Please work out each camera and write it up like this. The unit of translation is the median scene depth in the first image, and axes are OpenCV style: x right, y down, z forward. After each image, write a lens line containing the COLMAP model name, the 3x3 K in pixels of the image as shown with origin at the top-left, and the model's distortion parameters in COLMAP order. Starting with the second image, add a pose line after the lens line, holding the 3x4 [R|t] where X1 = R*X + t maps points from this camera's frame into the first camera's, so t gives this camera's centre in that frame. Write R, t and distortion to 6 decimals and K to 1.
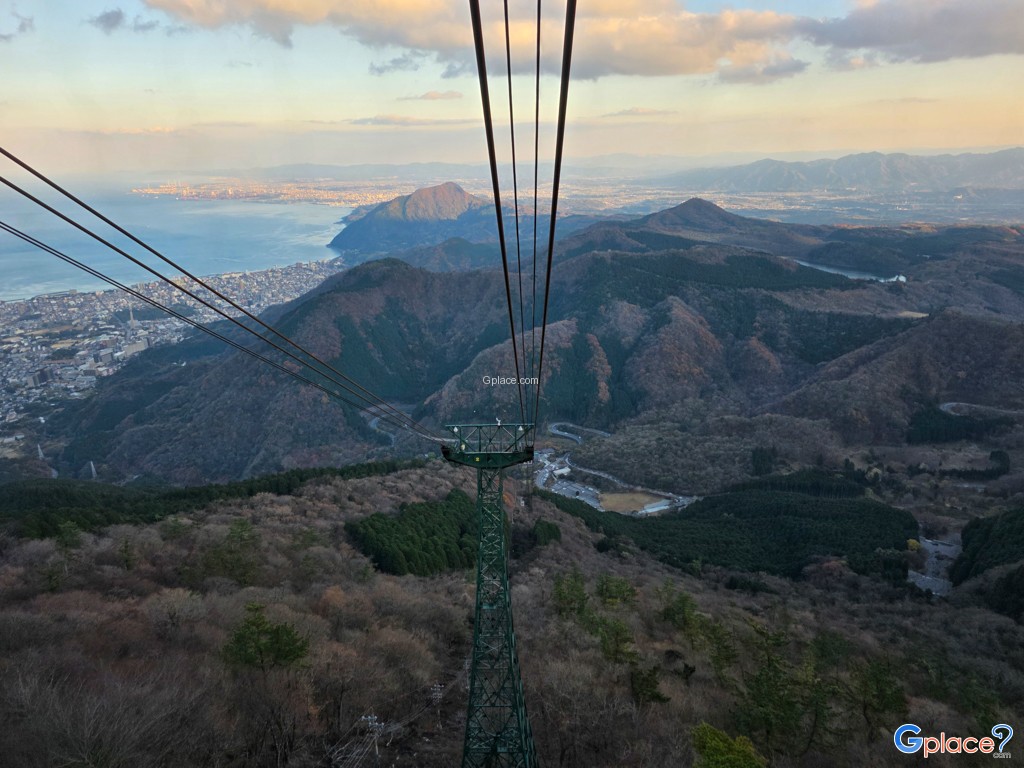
lens RADIAL K [[660.1, 0, 512.0], [0, 660.1, 384.0], [0, 0, 1]] dist [0.117062, -0.121204]
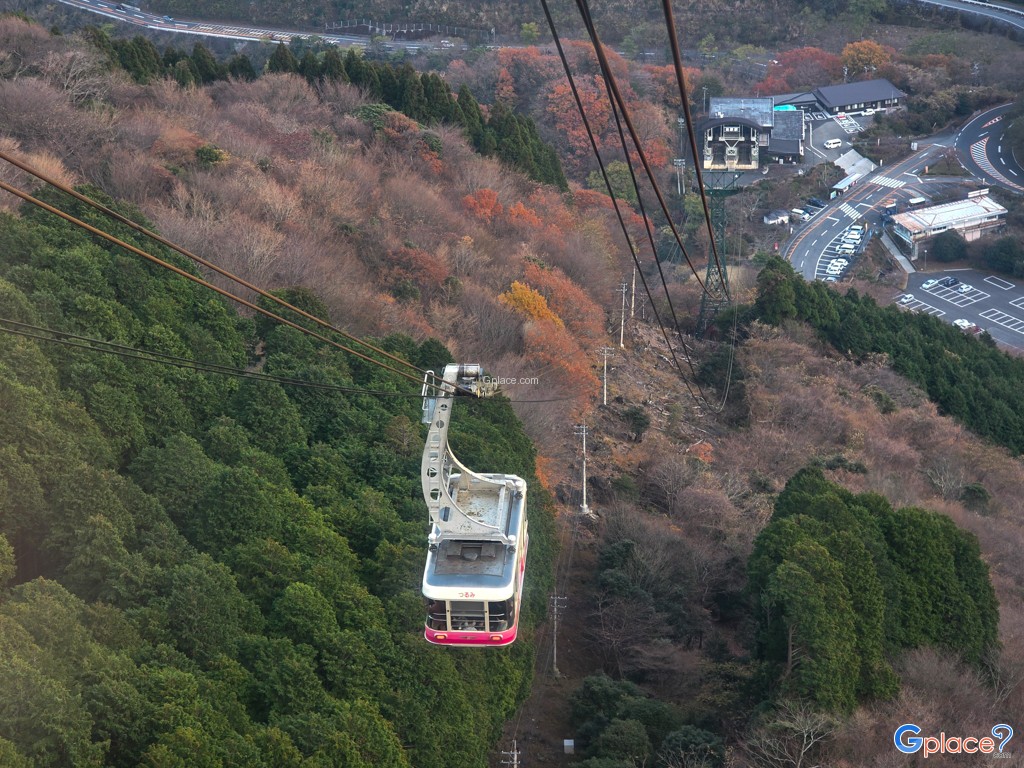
lens RADIAL K [[3253.7, 0, 440.4], [0, 3253.7, 382.3], [0, 0, 1]] dist [0.700092, -12.268837]
pose [[0.997597, 0.024115, -0.064958, 0.005412], [-0.013561, 0.987304, 0.158265, 0.038286], [0.067950, -0.157004, 0.985258, 0.170372]]
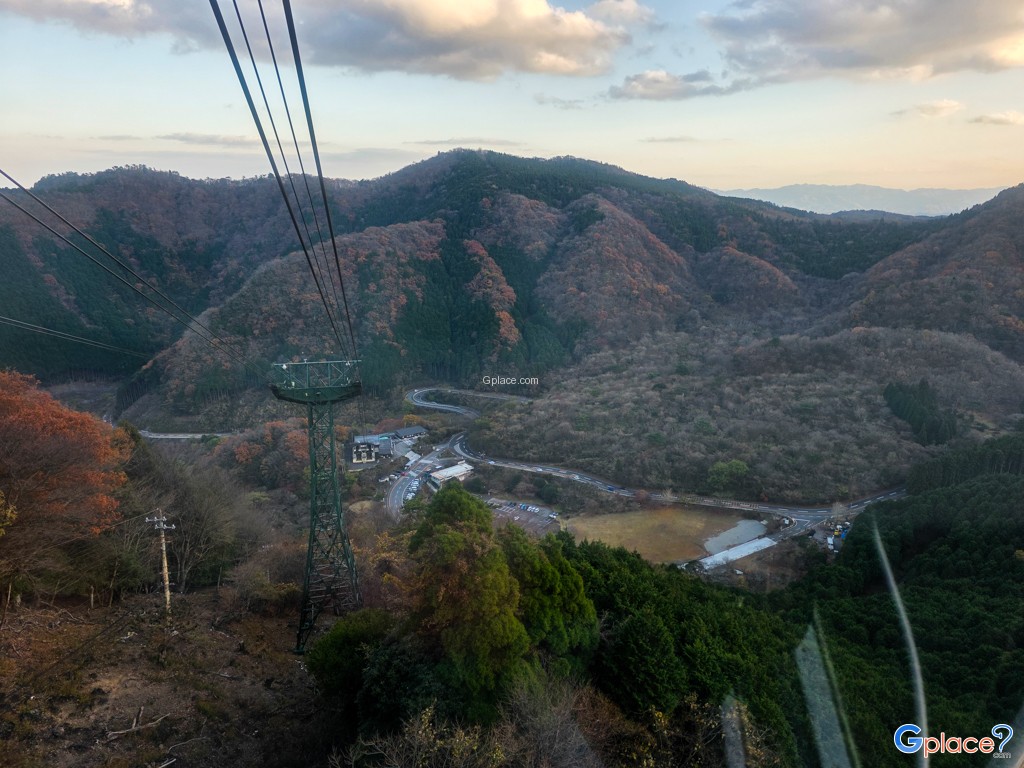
lens RADIAL K [[660.1, 0, 512.0], [0, 660.1, 384.0], [0, 0, 1]] dist [0.117062, -0.121204]
pose [[0.970510, -0.038287, 0.238001, 0.013538], [0.048155, 0.998199, -0.035786, 0.074045], [-0.236203, 0.046191, 0.970605, 0.468960]]
